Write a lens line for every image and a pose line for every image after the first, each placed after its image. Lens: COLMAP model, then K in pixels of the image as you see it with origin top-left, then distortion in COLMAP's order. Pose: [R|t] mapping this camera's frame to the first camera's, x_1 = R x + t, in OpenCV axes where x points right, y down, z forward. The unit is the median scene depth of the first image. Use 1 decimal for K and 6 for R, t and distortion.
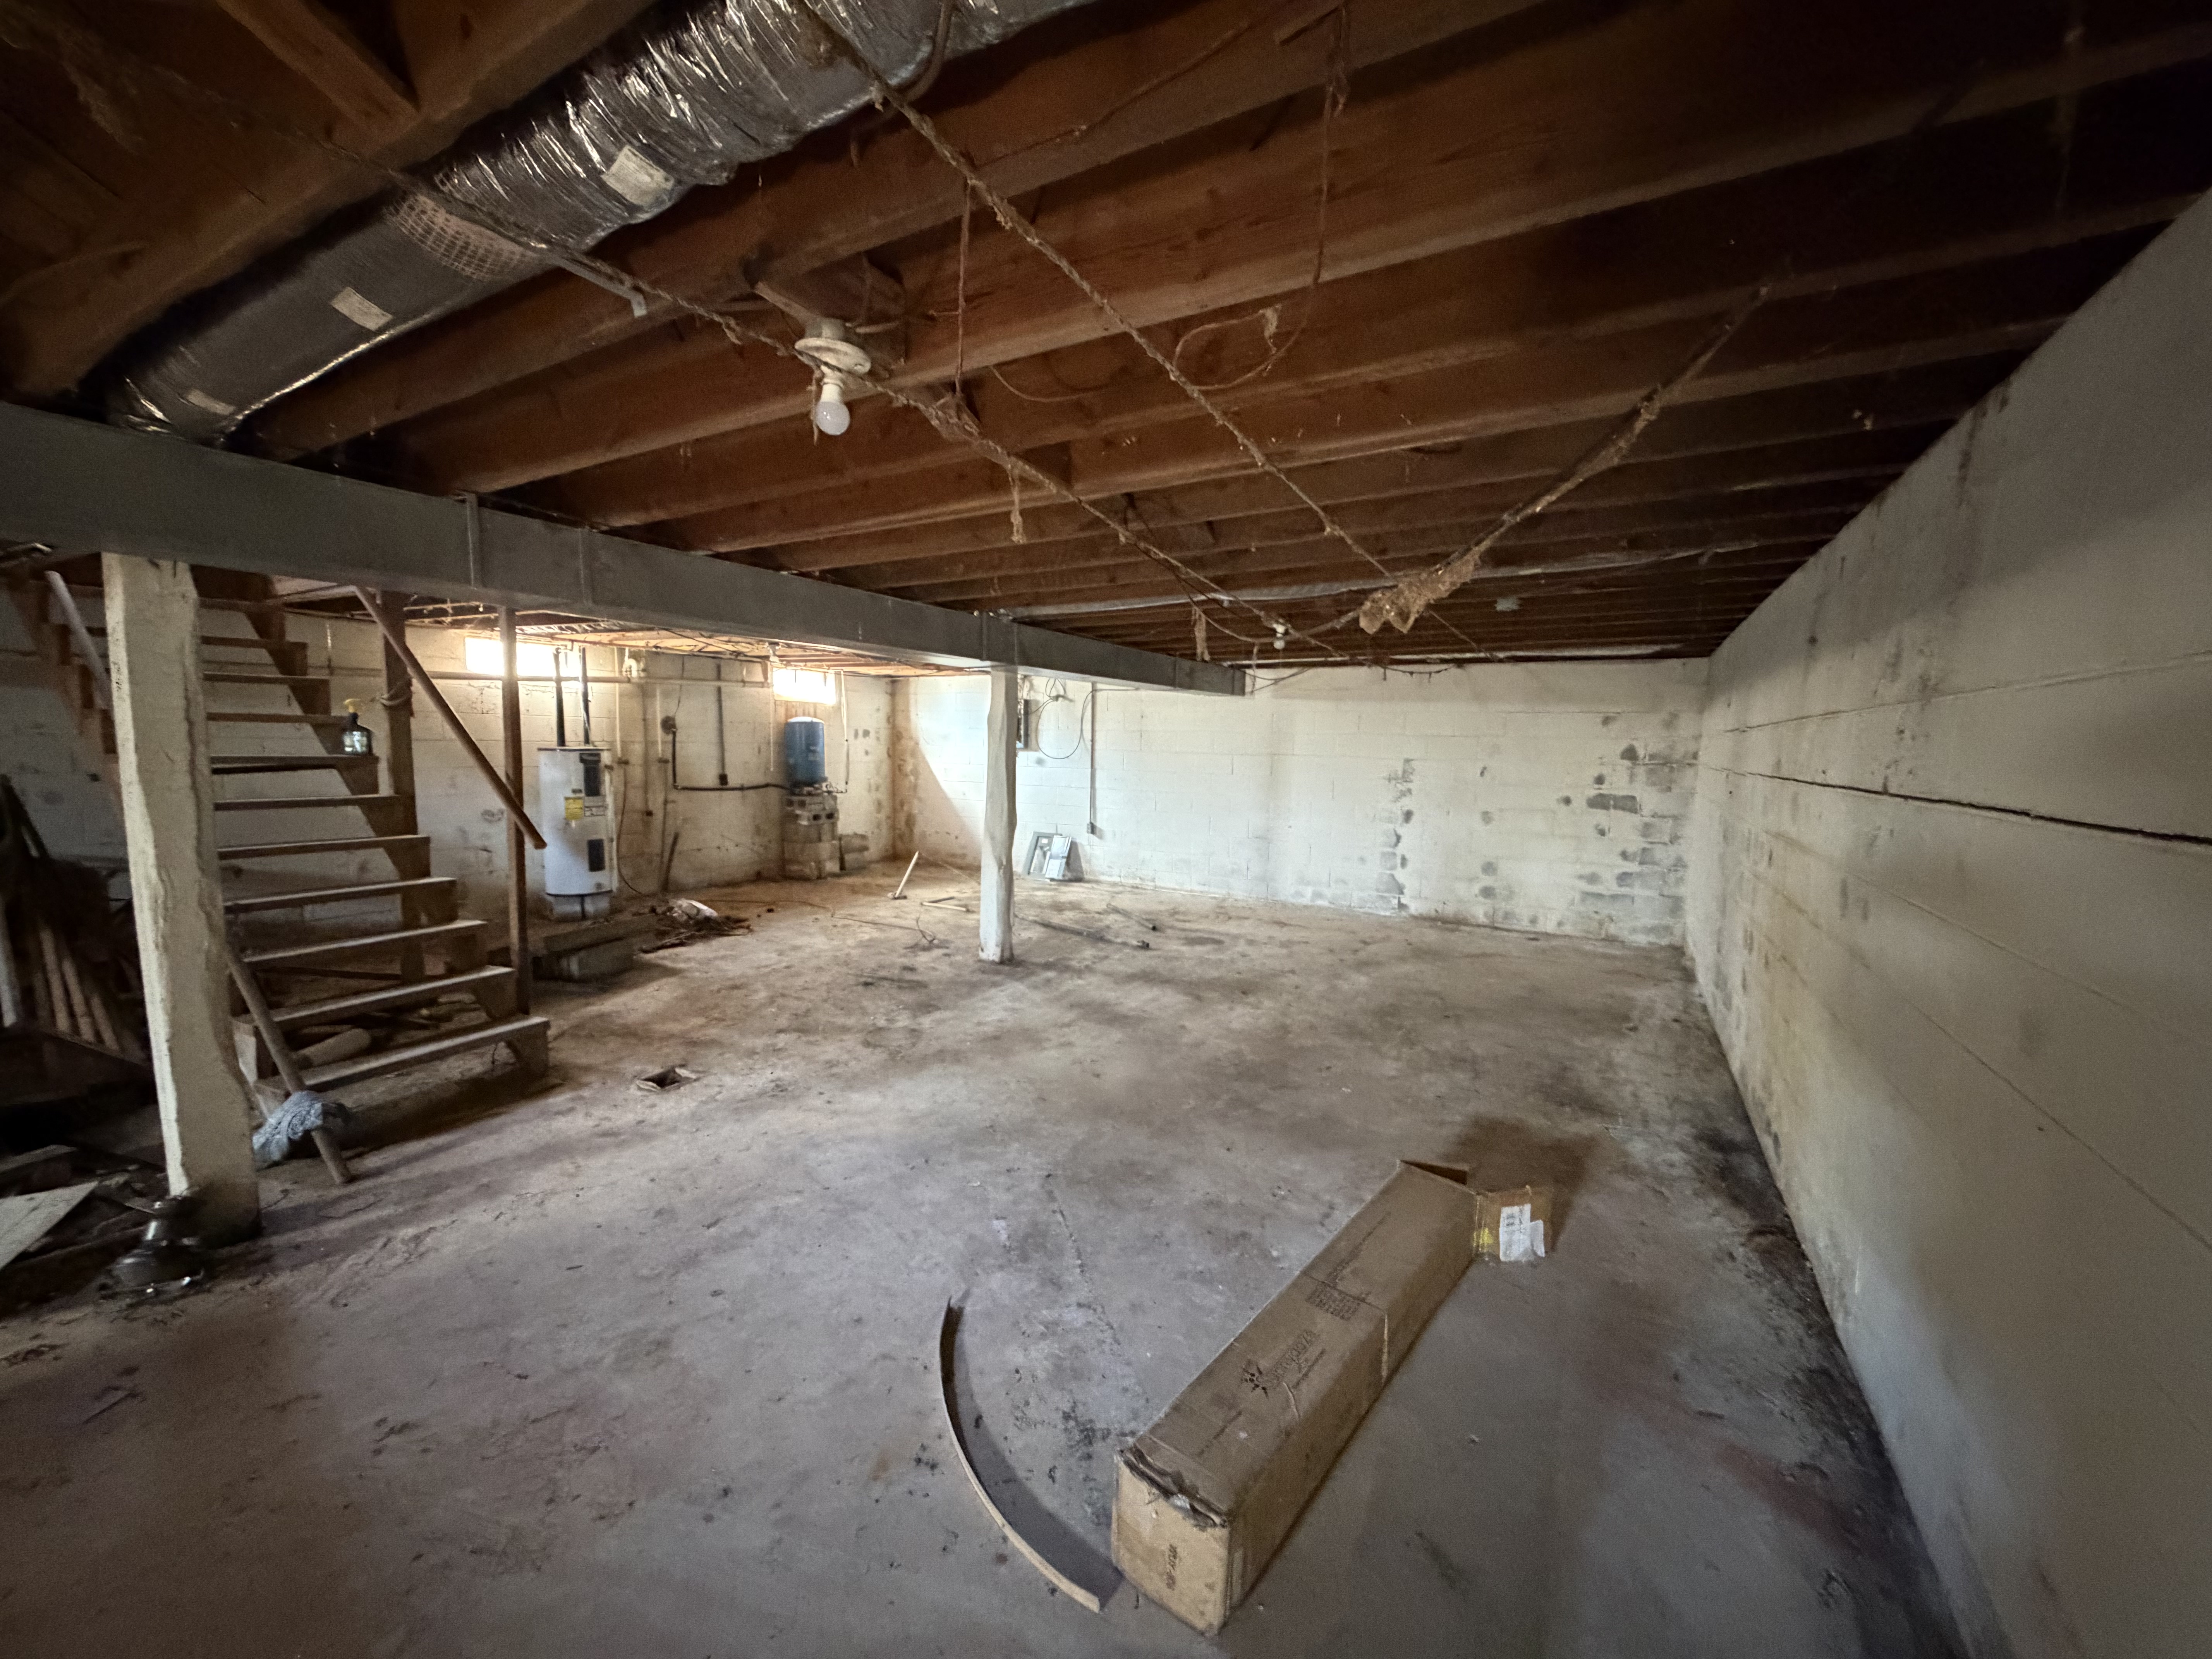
lens RADIAL K [[873.9, 0, 1102.4], [0, 873.9, 834.6], [0, 0, 1]] dist [-0.000982, -0.000206]
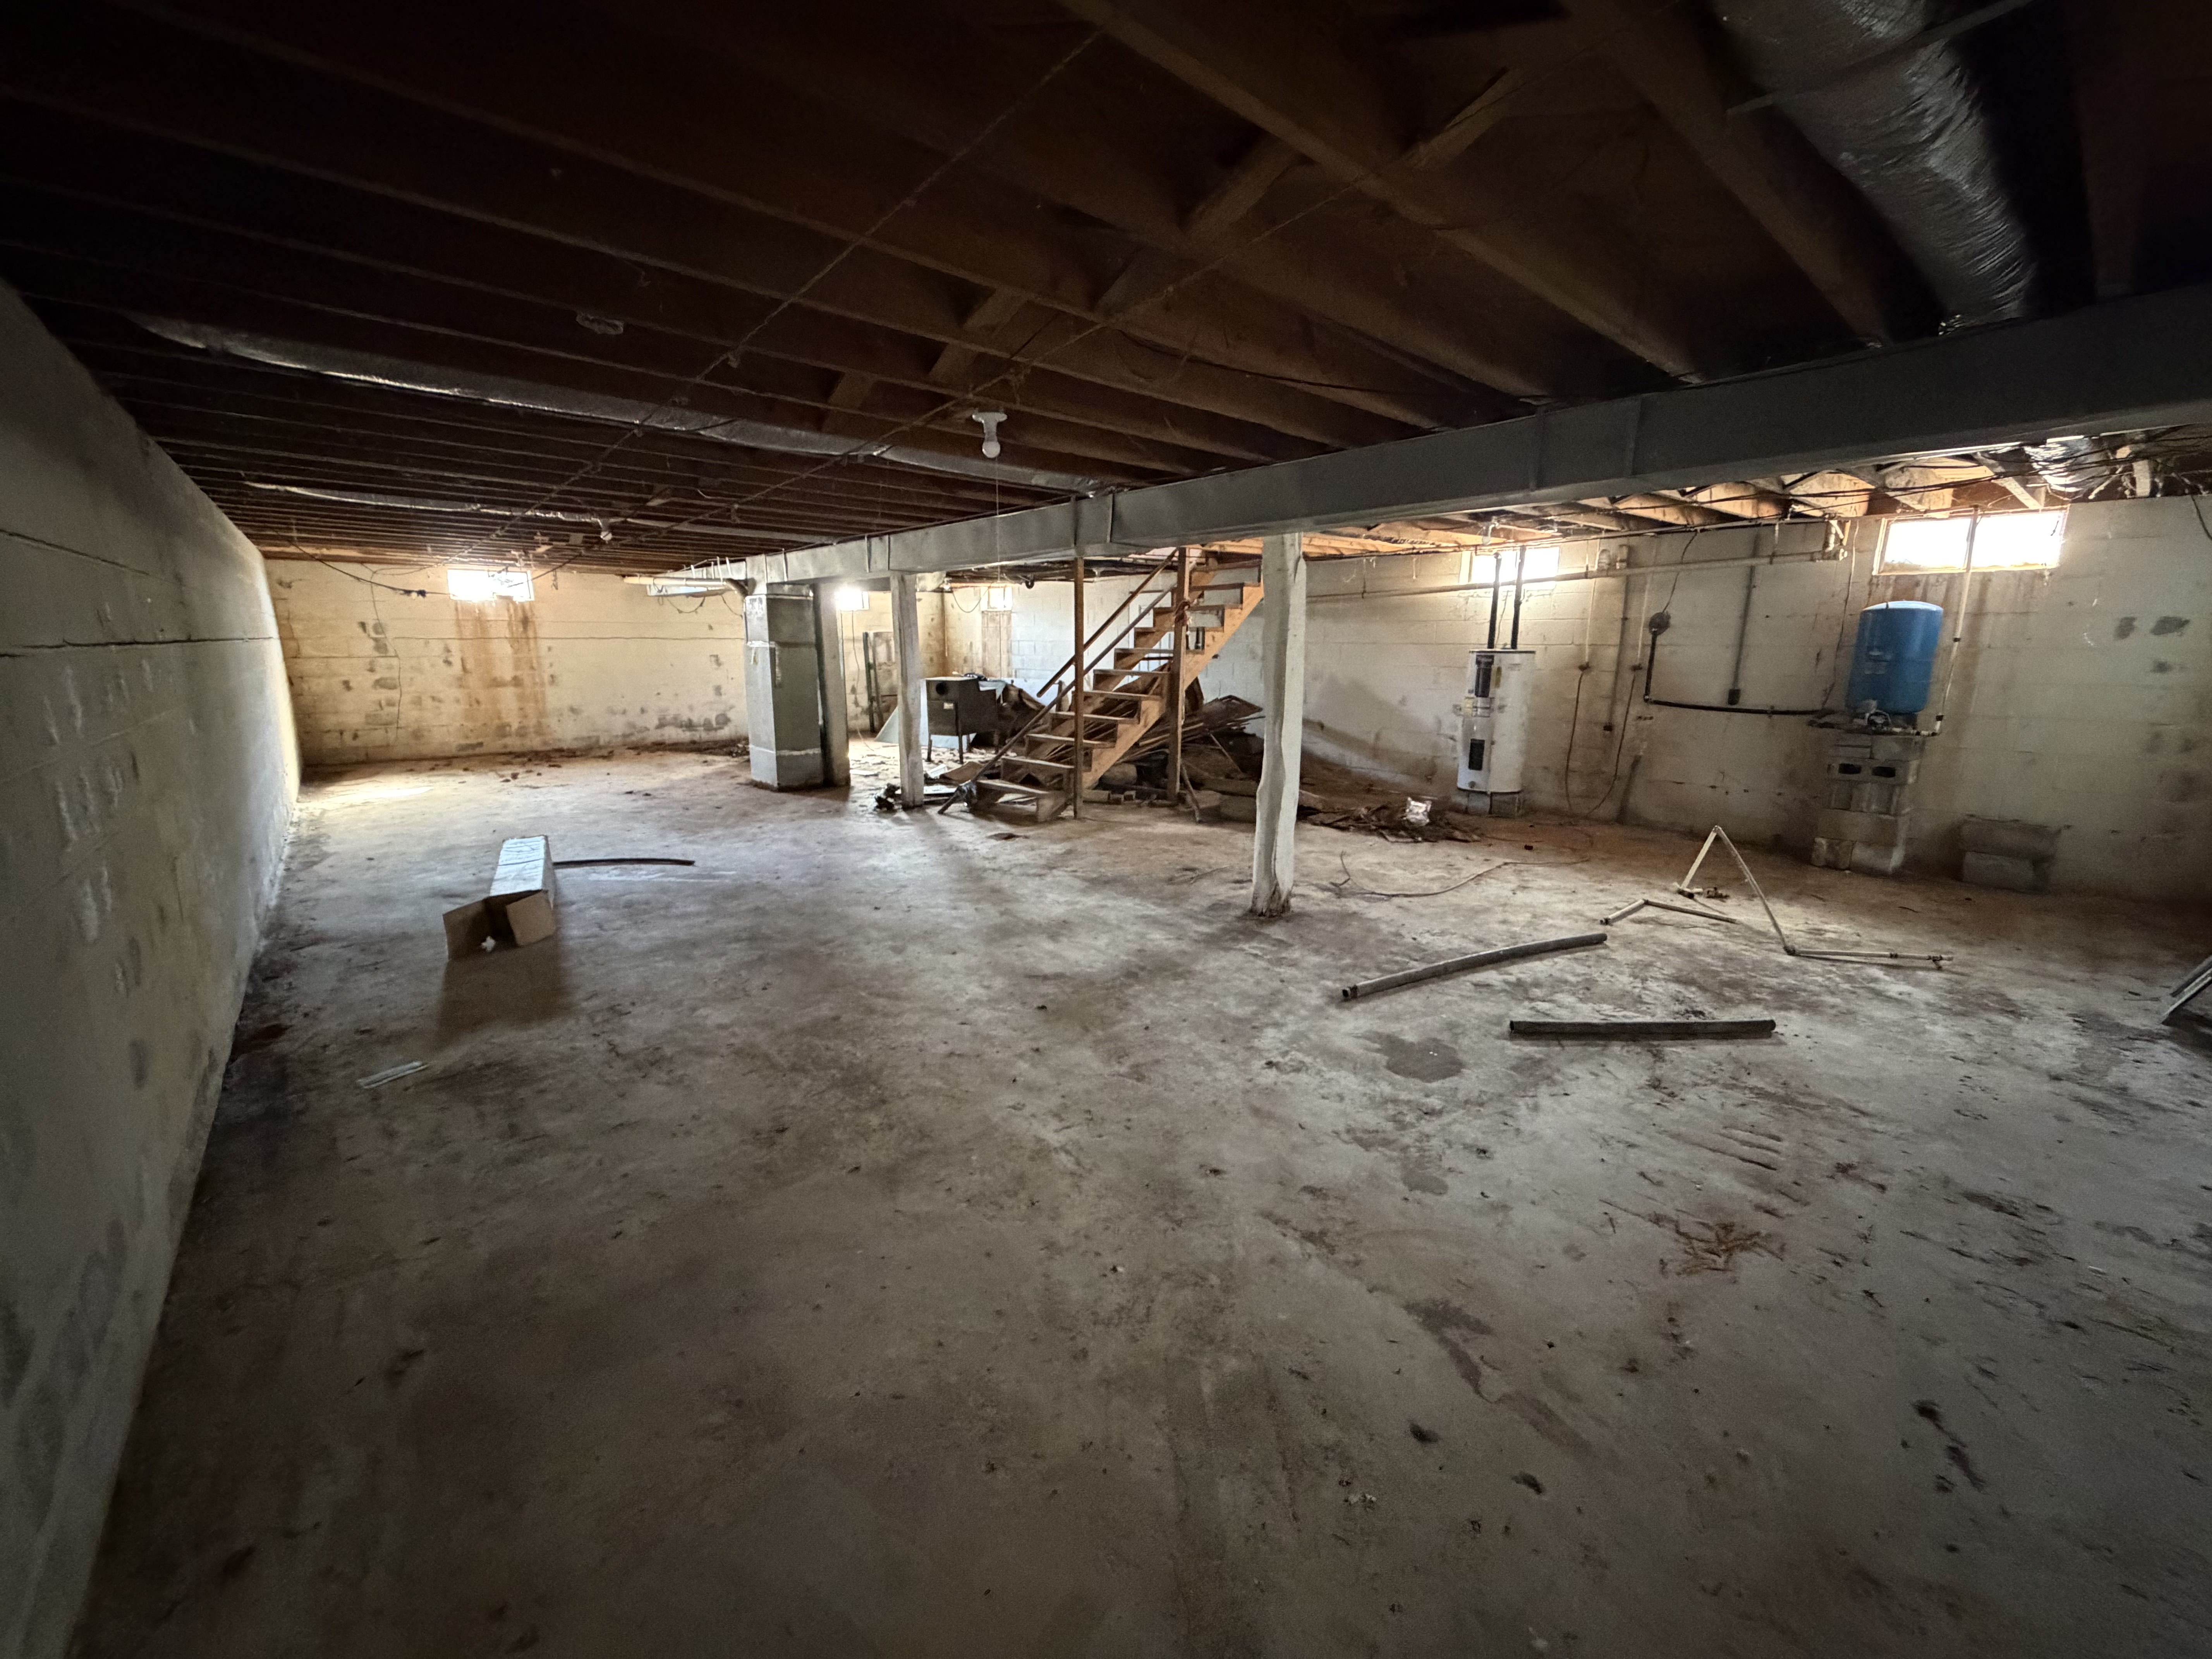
lens RADIAL K [[873.9, 0, 1102.4], [0, 873.9, 834.6], [0, 0, 1]] dist [-0.000982, -0.000206]
pose [[-0.343914, 0.180958, -0.921400, 0.755039], [-0.109814, 0.966771, 0.230857, -0.104543], [0.932558, 0.180578, -0.312614, 1.271428]]
